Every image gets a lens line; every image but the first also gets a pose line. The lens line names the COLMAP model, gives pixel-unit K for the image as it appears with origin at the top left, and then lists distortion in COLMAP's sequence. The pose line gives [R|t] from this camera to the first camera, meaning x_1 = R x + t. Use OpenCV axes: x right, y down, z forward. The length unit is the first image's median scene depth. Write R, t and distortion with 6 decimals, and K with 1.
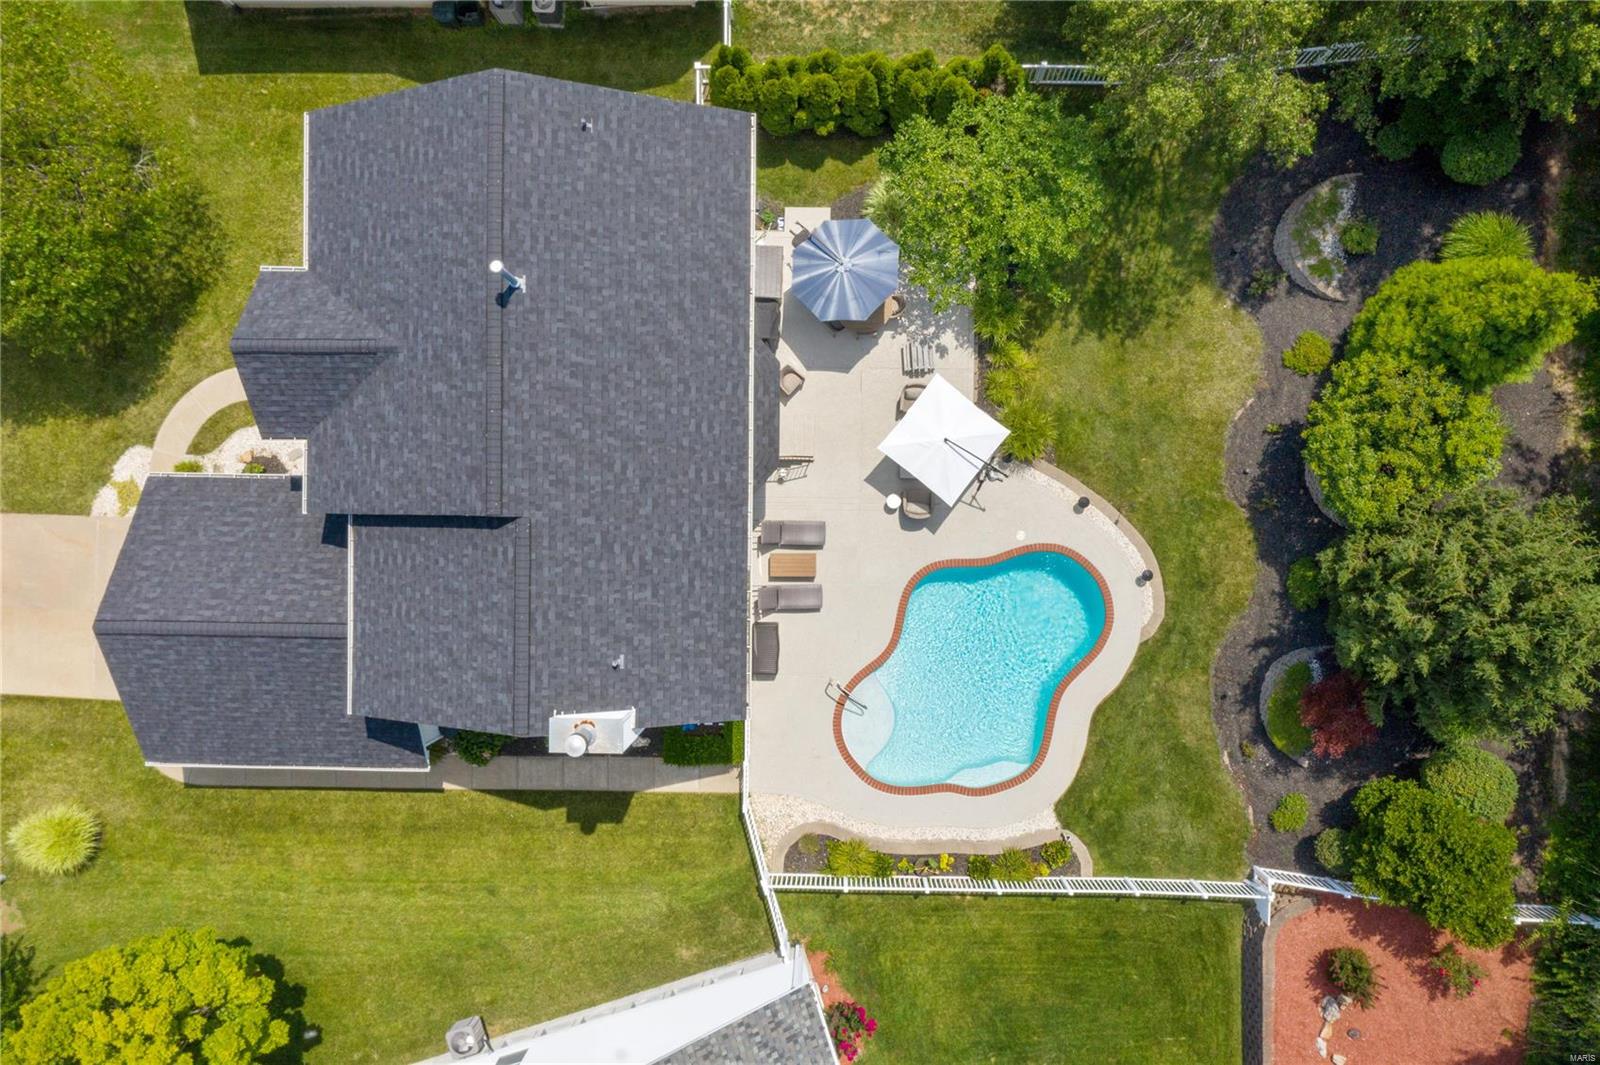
lens RADIAL K [[1257.3, 0, 800.4], [0, 1257.3, 537.9], [0, 0, 1]] dist [-0.016910, 0.018735]
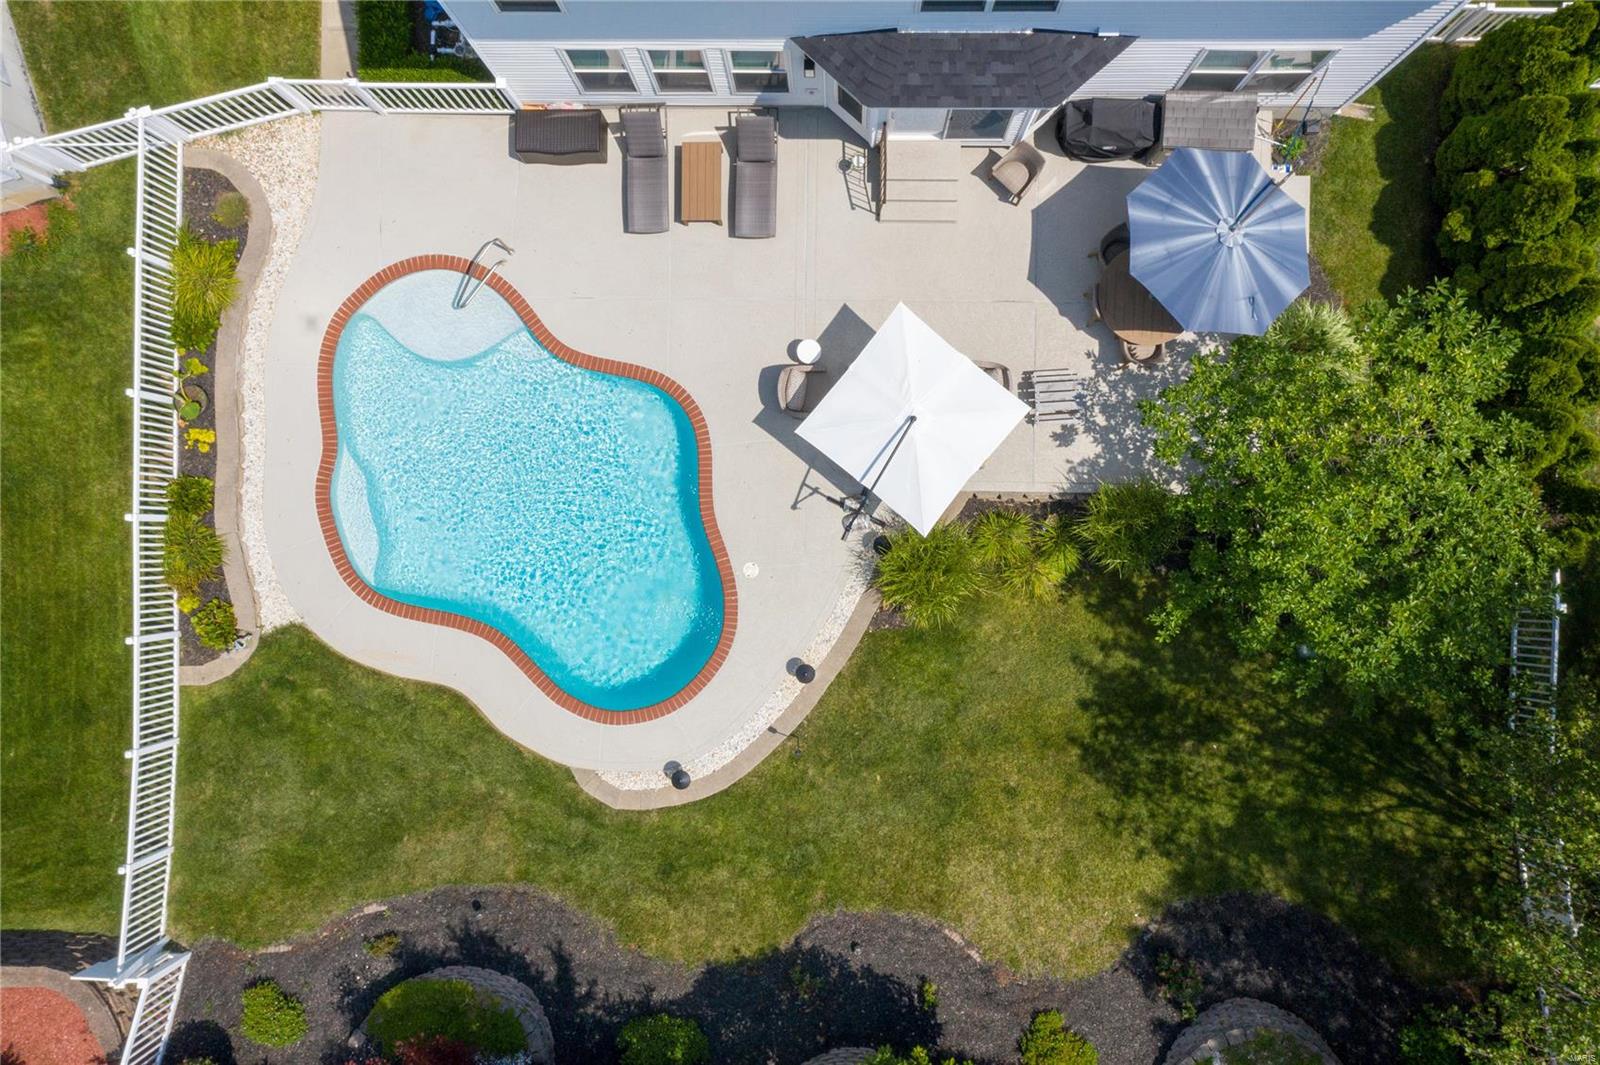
lens RADIAL K [[1257.3, 0, 799.3], [0, 1257.3, 532.7], [0, 0, 1]] dist [-0.016910, 0.018735]
pose [[-0.004821, 0.999483, 0.031790, 0.139799], [-0.999872, -0.005303, 0.015082, -0.034023], [0.015243, -0.031714, 0.999381, 0.409600]]
